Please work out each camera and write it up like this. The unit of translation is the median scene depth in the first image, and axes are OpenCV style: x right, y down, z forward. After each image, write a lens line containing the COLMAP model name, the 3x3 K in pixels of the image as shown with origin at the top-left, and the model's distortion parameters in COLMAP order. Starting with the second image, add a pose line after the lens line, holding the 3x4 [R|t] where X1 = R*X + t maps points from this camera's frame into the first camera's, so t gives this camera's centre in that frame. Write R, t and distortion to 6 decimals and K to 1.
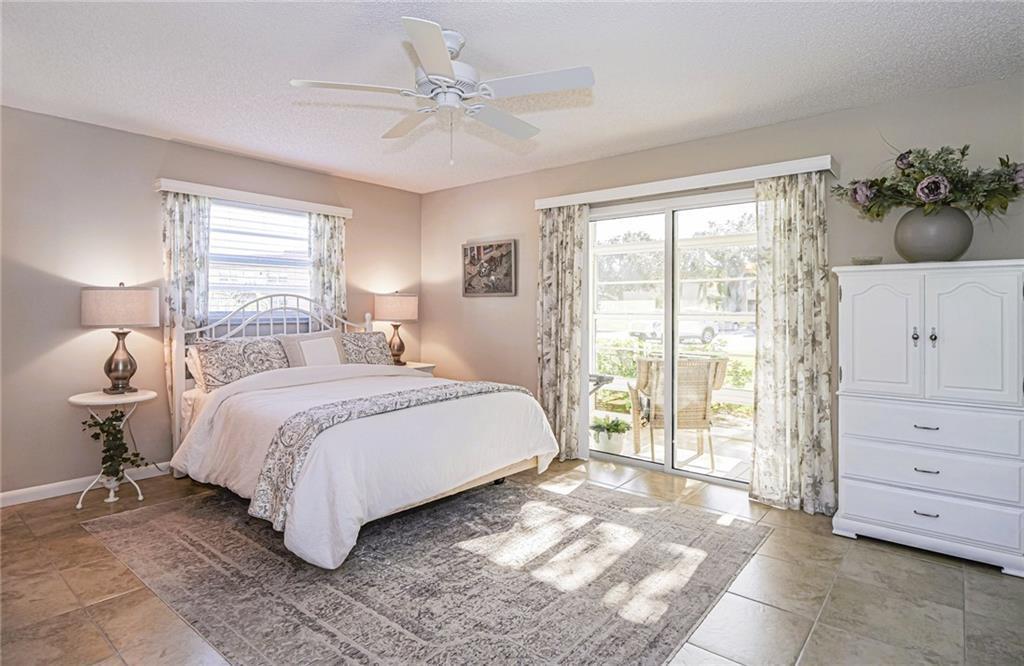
lens RADIAL K [[543.5, 0, 516.7], [0, 543.5, 307.2], [0, 0, 1]] dist [-0.003298, -0.001838]
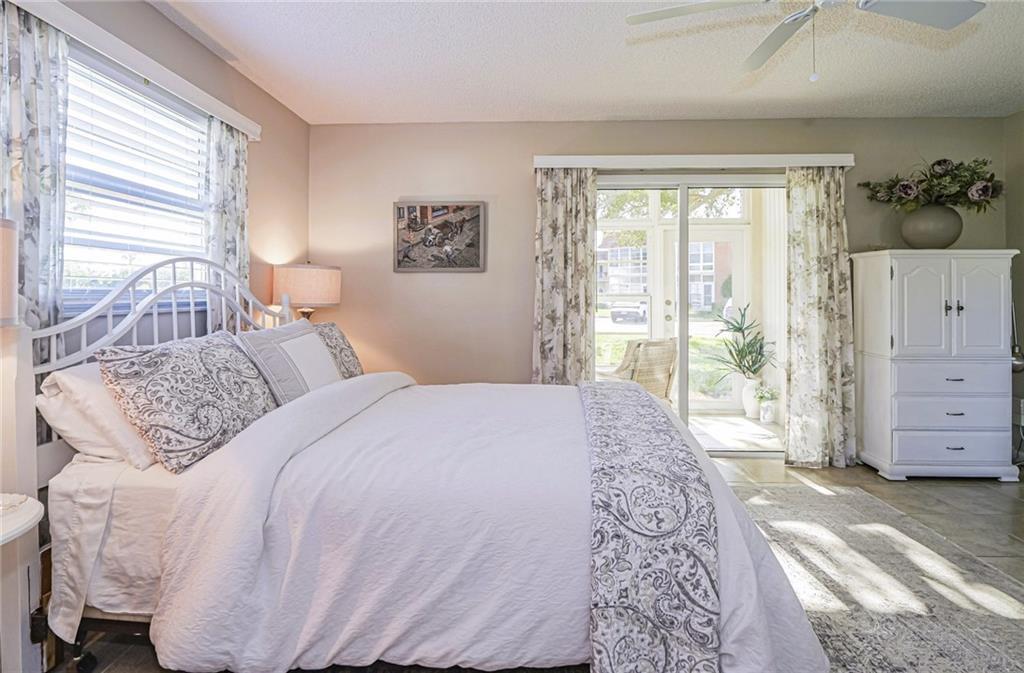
lens RADIAL K [[530.7, 0, 517.3], [0, 530.7, 286.2], [0, 0, 1]] dist [-0.005309, -0.001745]
pose [[0.794655, 0.006149, 0.607030, -0.480634], [0.001284, 0.999929, -0.011810, 0.010572], [-0.607059, 0.010164, 0.794591, 0.380203]]
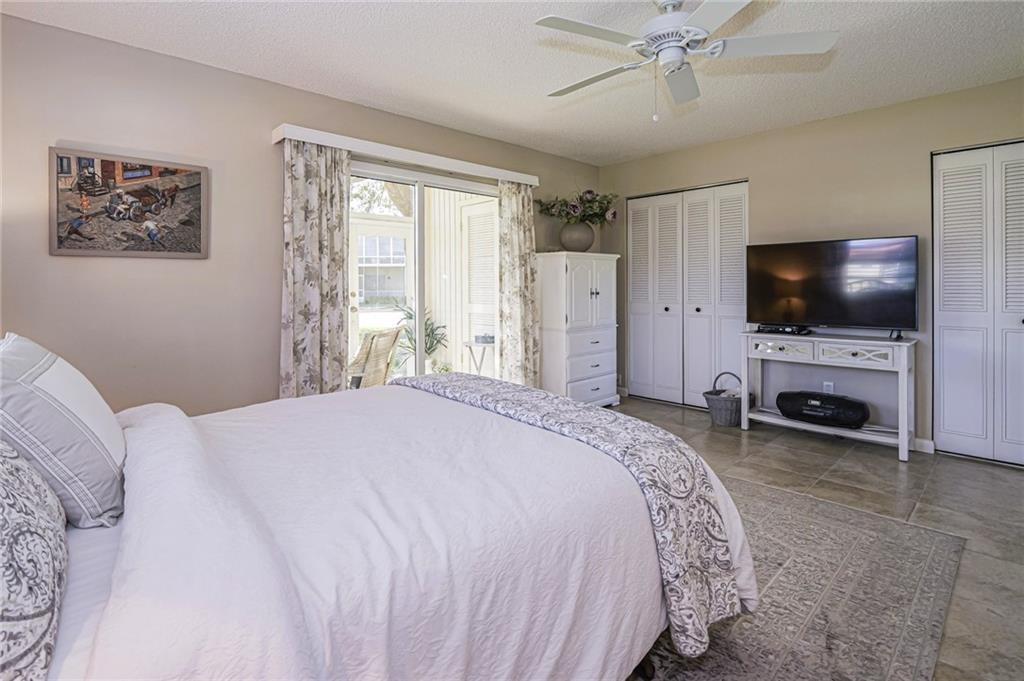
lens RADIAL K [[491.4, 0, 505.3], [0, 491.4, 287.2], [0, 0, 1]] dist [-0.011032, -0.001476]
pose [[0.130823, -0.009450, 0.991361, -0.561481], [0.008319, 0.999930, 0.008434, 0.010722], [-0.991371, 0.007143, 0.130893, 0.644287]]
